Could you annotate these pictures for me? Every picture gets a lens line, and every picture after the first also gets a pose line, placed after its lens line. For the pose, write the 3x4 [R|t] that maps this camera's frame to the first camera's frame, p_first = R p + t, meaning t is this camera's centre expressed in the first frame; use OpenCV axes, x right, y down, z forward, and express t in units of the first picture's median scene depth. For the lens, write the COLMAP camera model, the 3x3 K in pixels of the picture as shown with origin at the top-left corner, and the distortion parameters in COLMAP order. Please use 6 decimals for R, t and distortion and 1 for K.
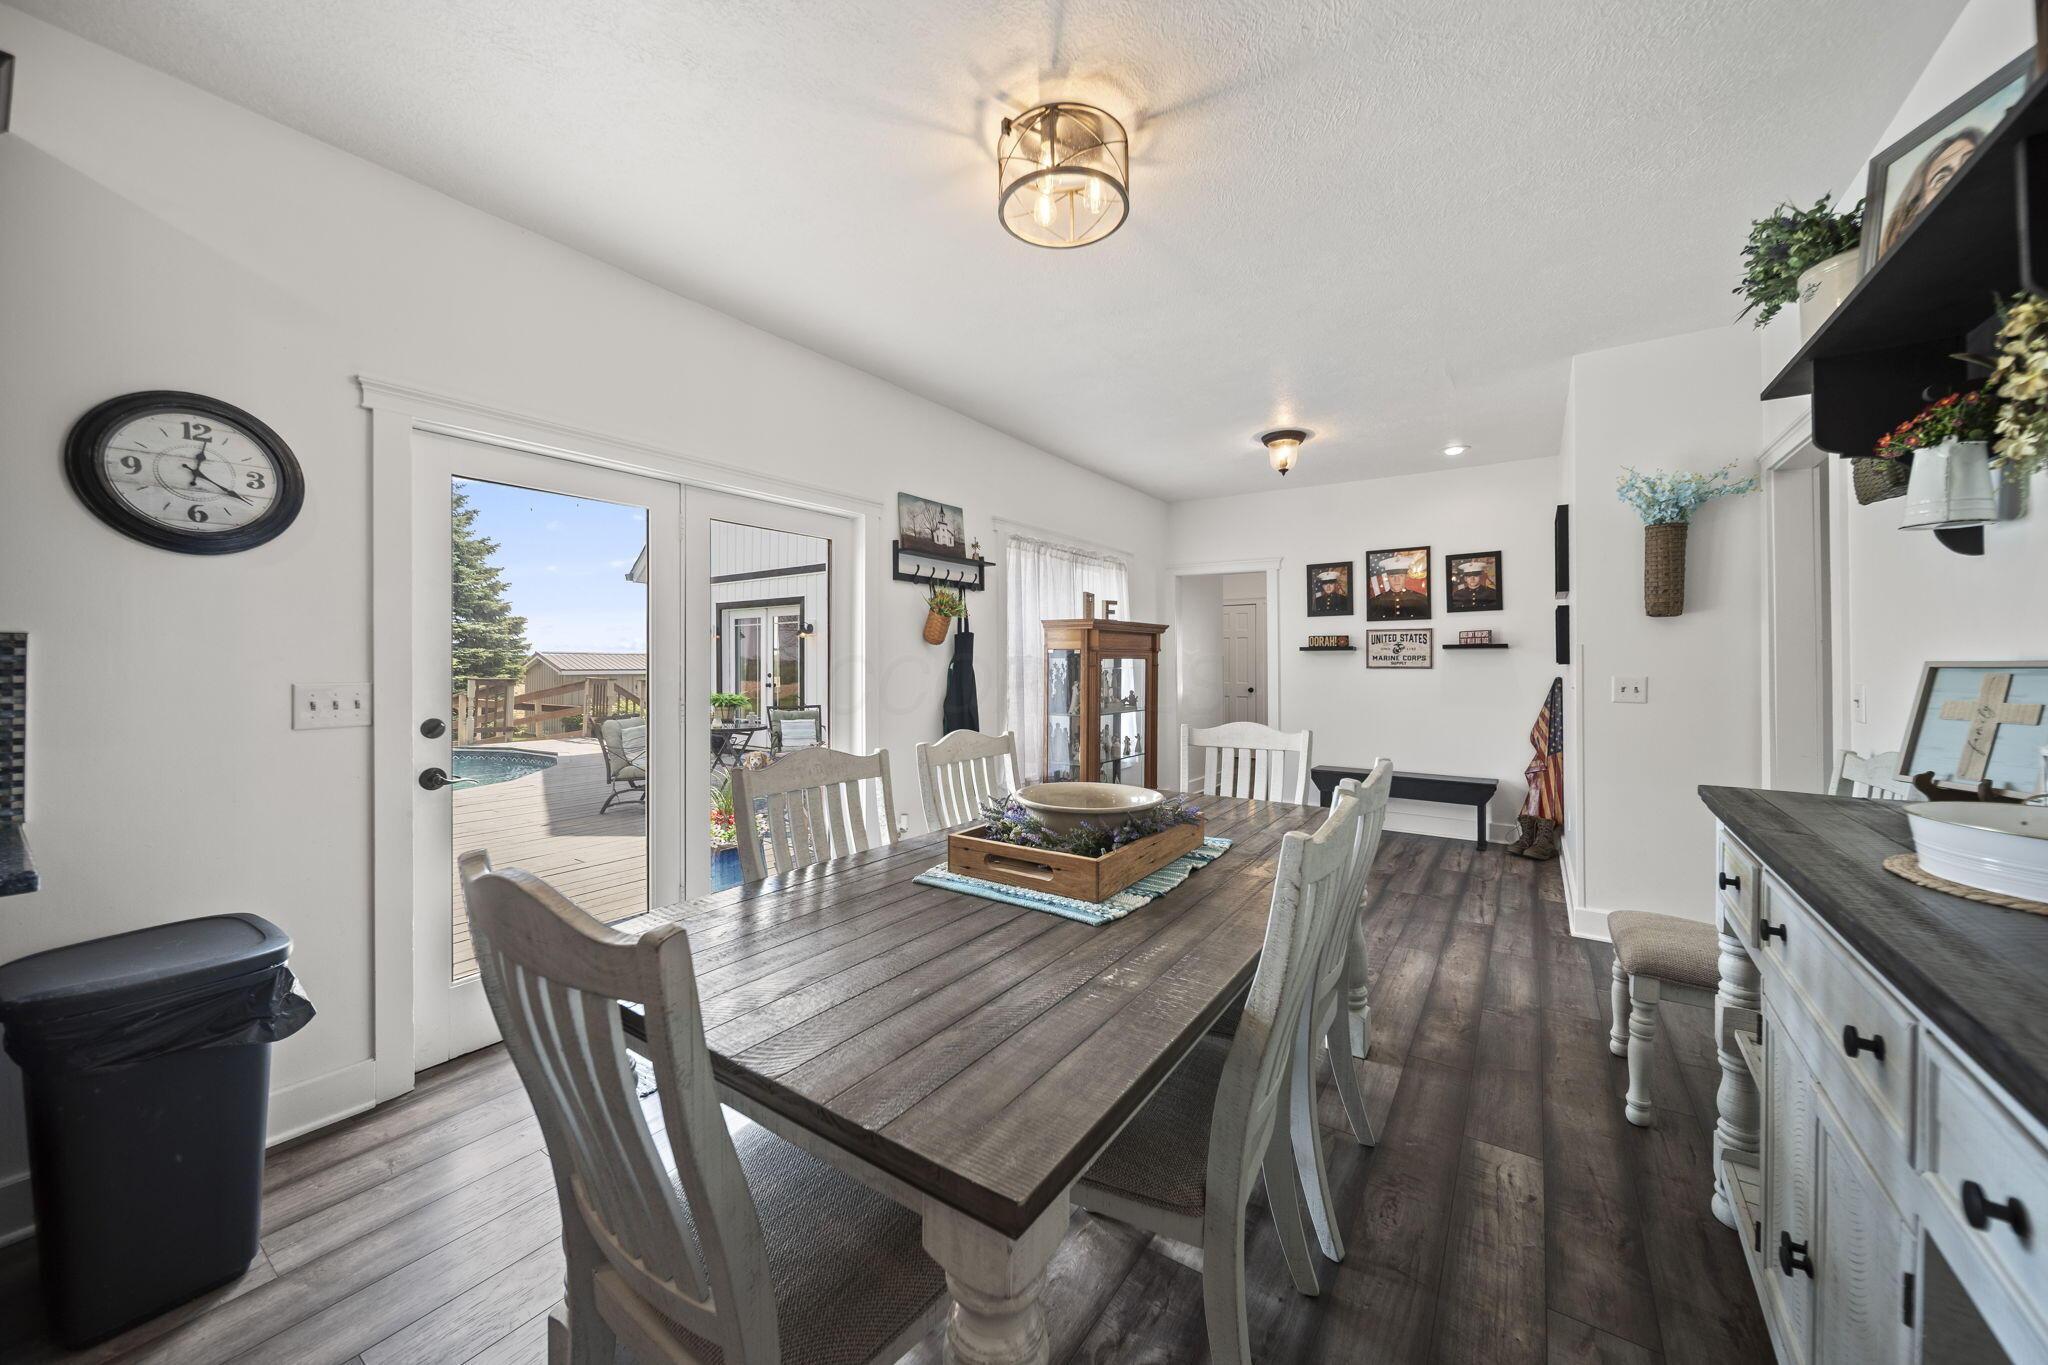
lens RADIAL K [[742.2, 0, 1040.7], [0, 742.2, 657.6], [0, 0, 1]] dist [-0.003545, -0.000366]
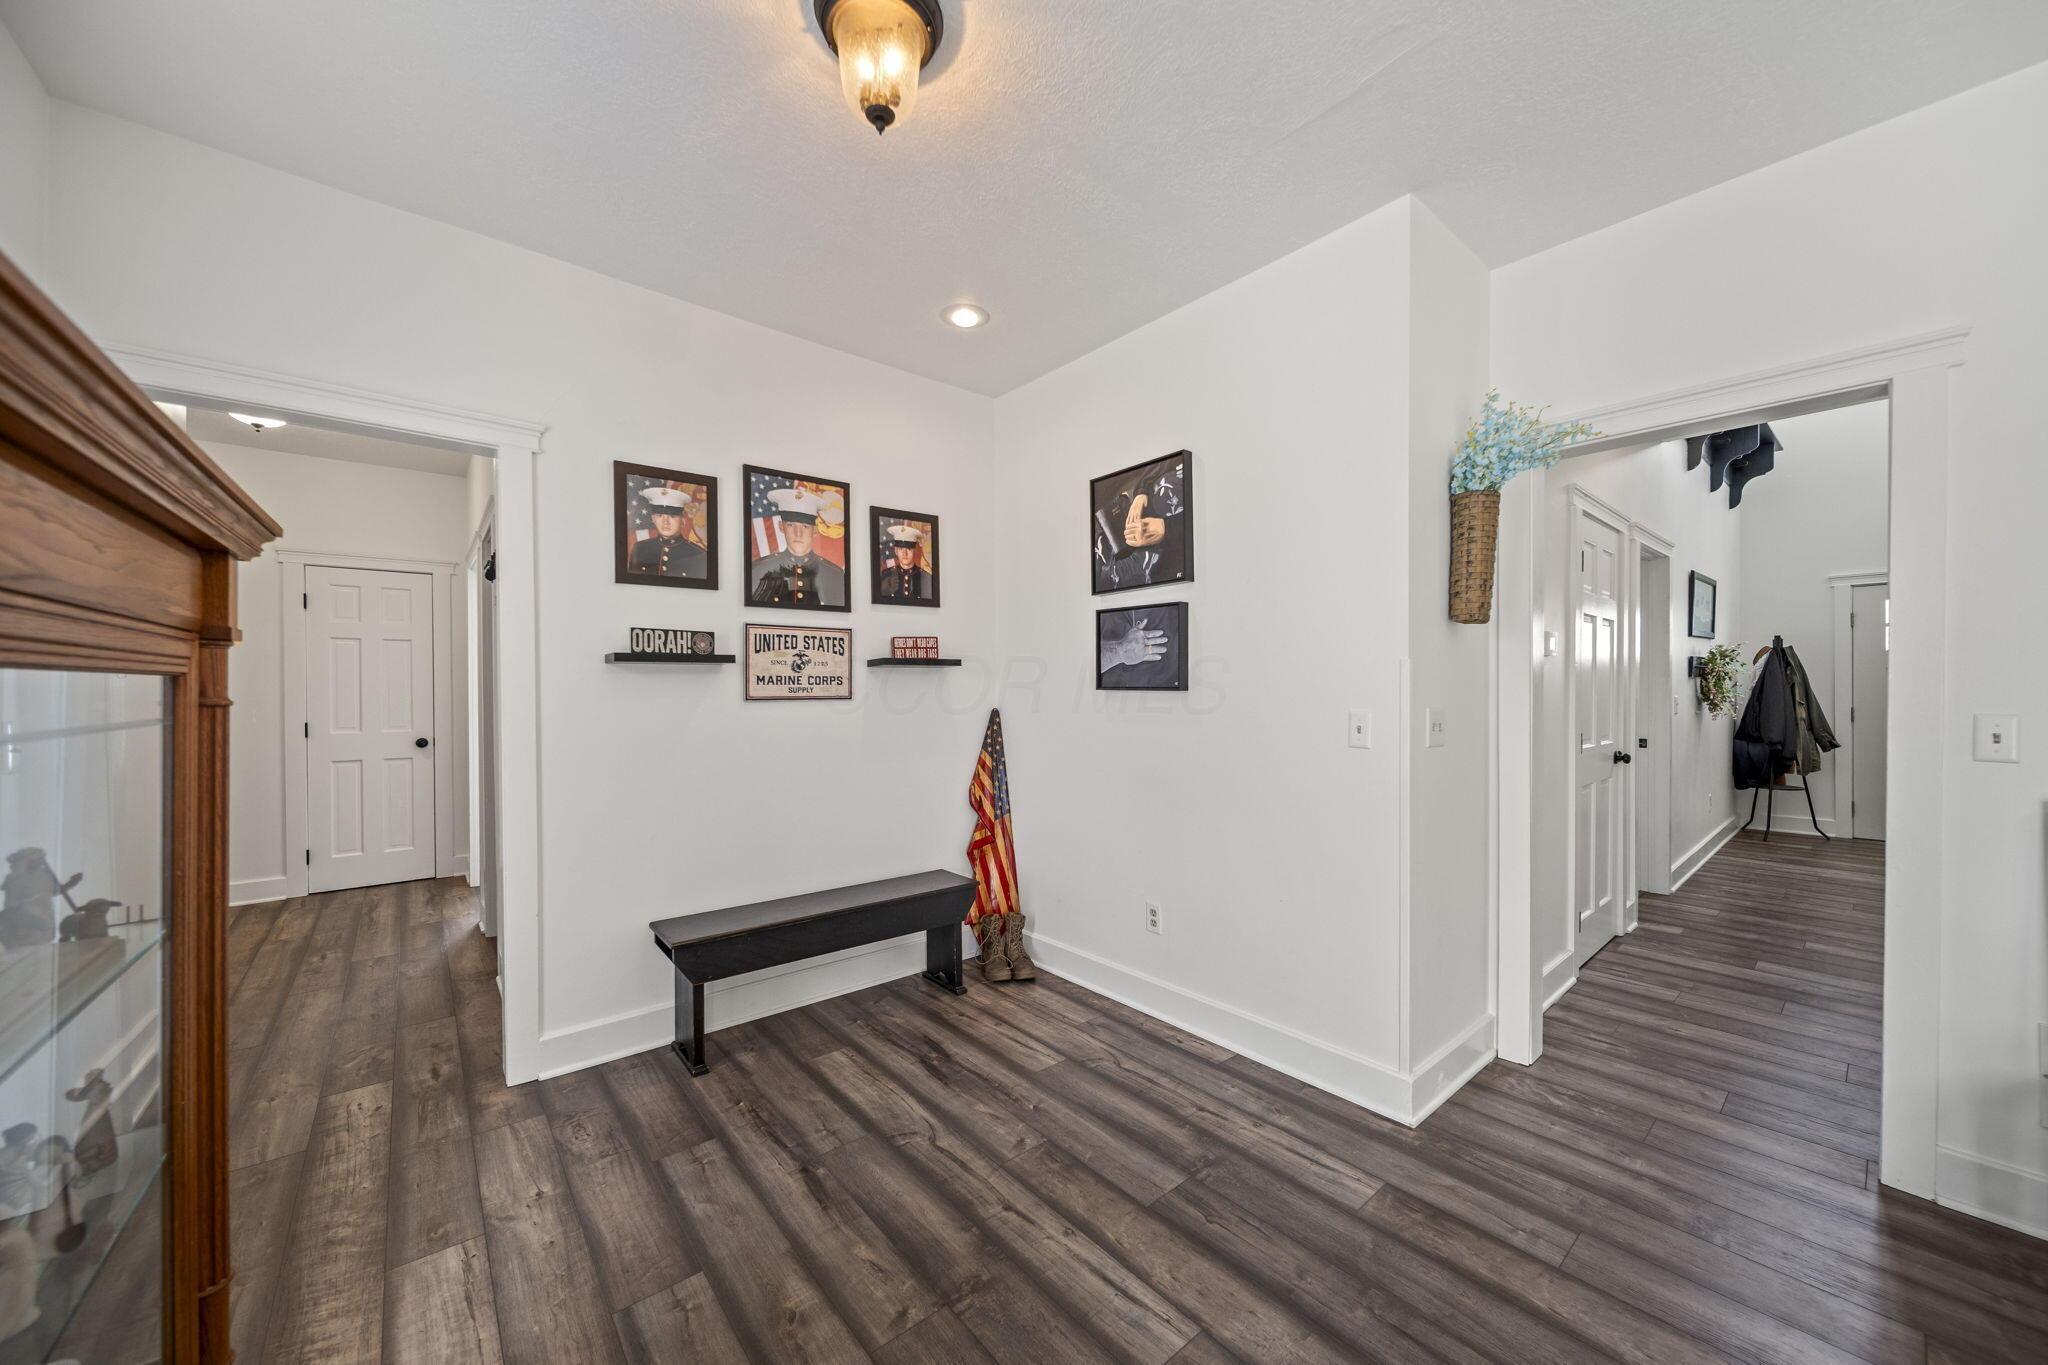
lens RADIAL K [[742.2, 0, 1038.1], [0, 742.2, 693.2], [0, 0, 1]] dist [-0.003545, -0.000366]
pose [[0.287119, -0.008960, 0.957853, 0.022205], [-0.003464, 0.999940, 0.010392, 0.003859], [-0.957889, -0.006302, 0.287071, 0.713917]]
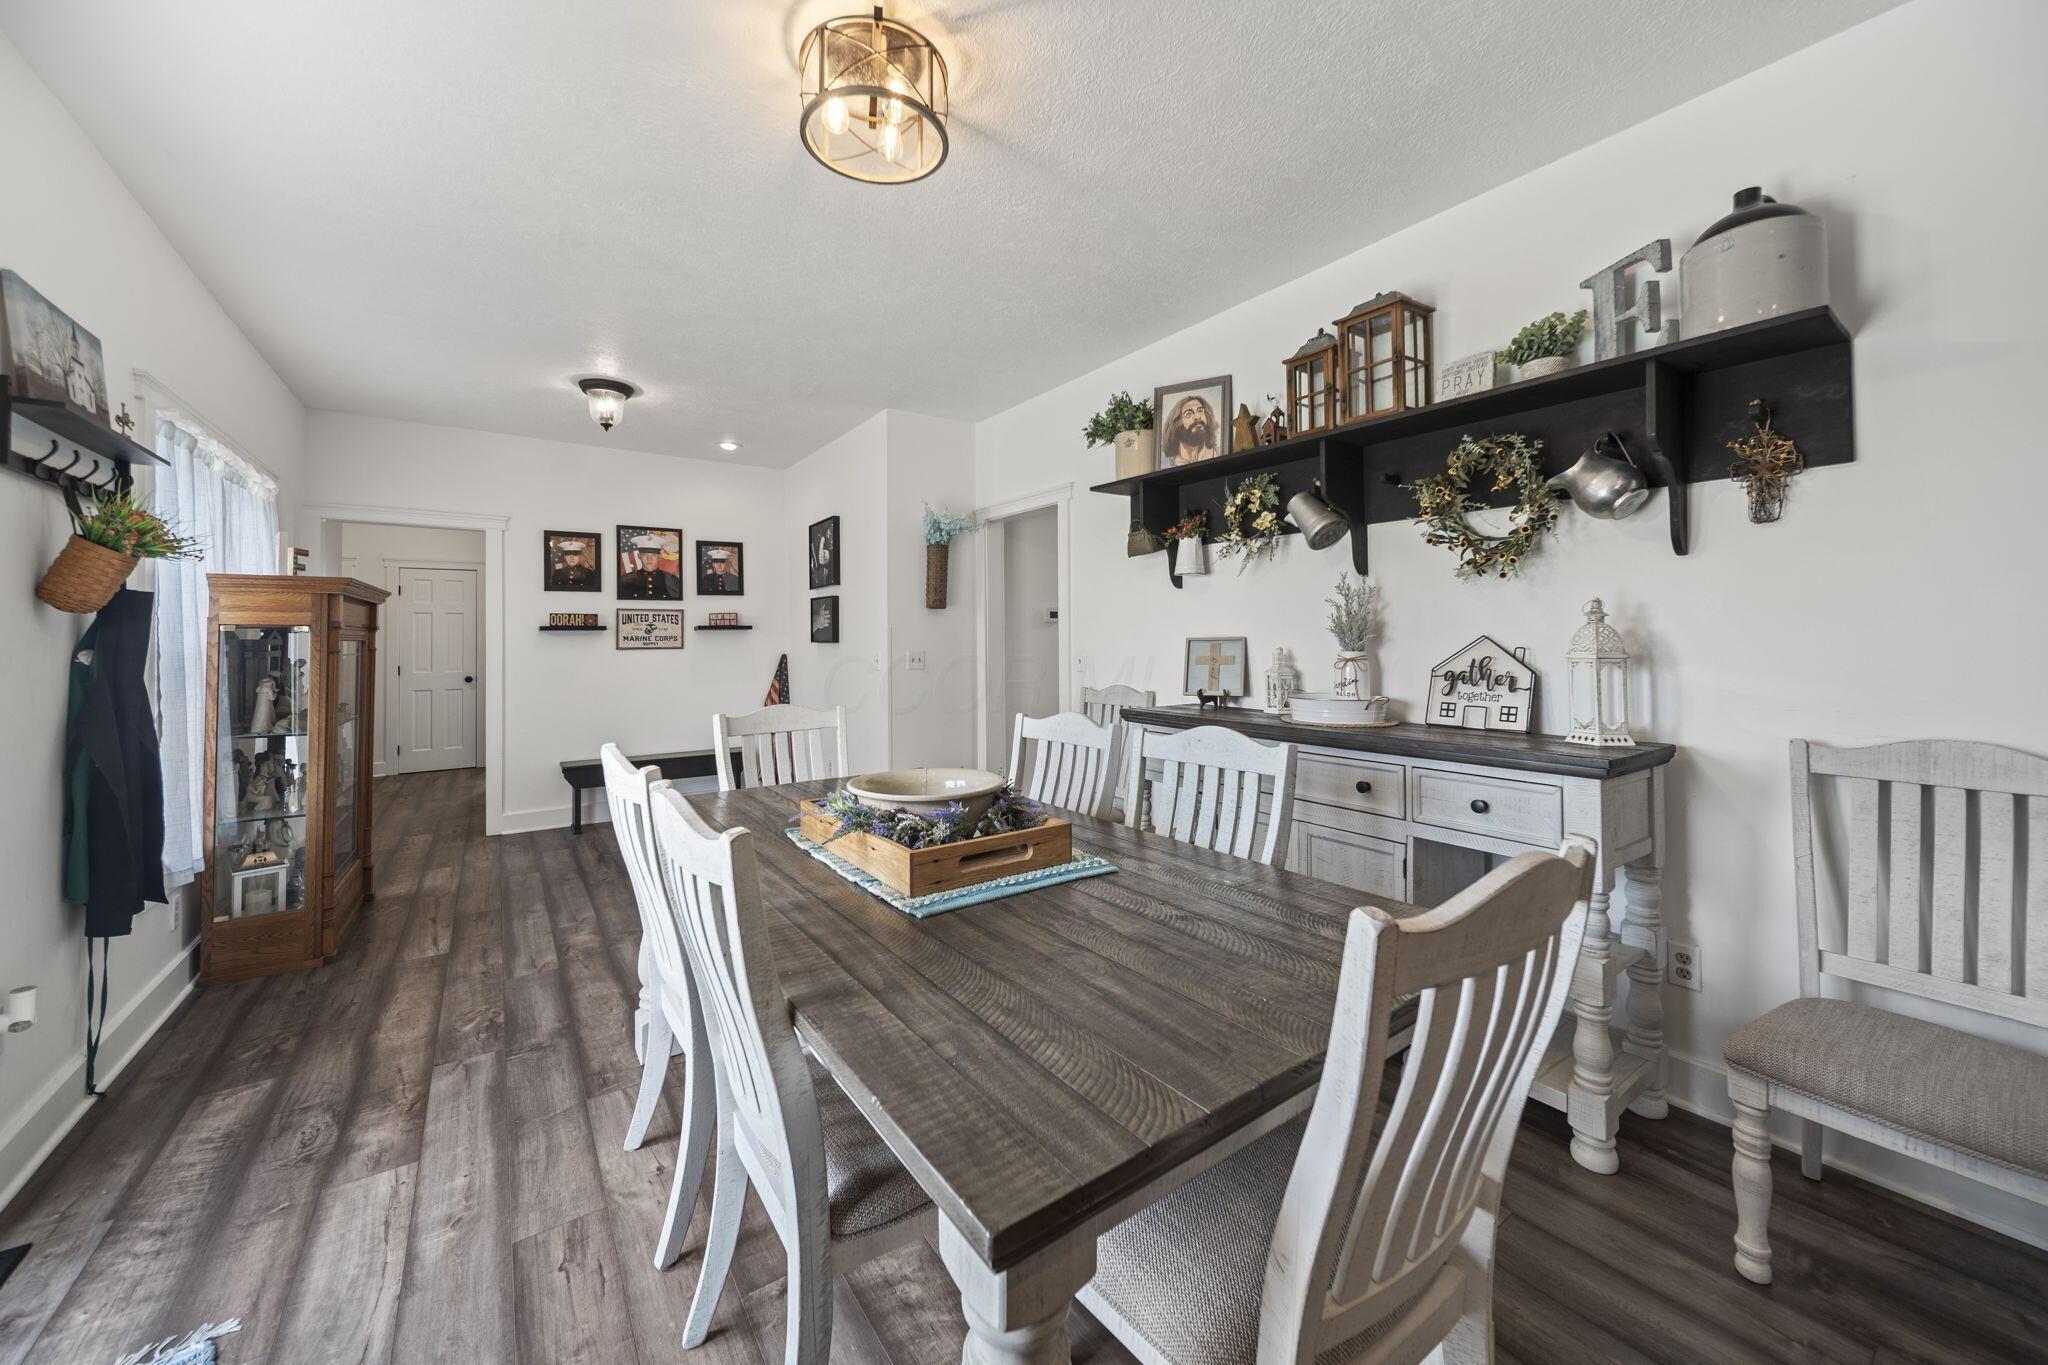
lens RADIAL K [[742.2, 0, 1036.9], [0, 742.2, 624.3], [0, 0, 1]] dist [-0.003545, -0.000366]
pose [[0.354035, 0.015242, 0.935108, -0.265609], [0.002981, 0.999844, -0.017426, 0.000596], [-0.935227, 0.008957, 0.353934, 0.181787]]
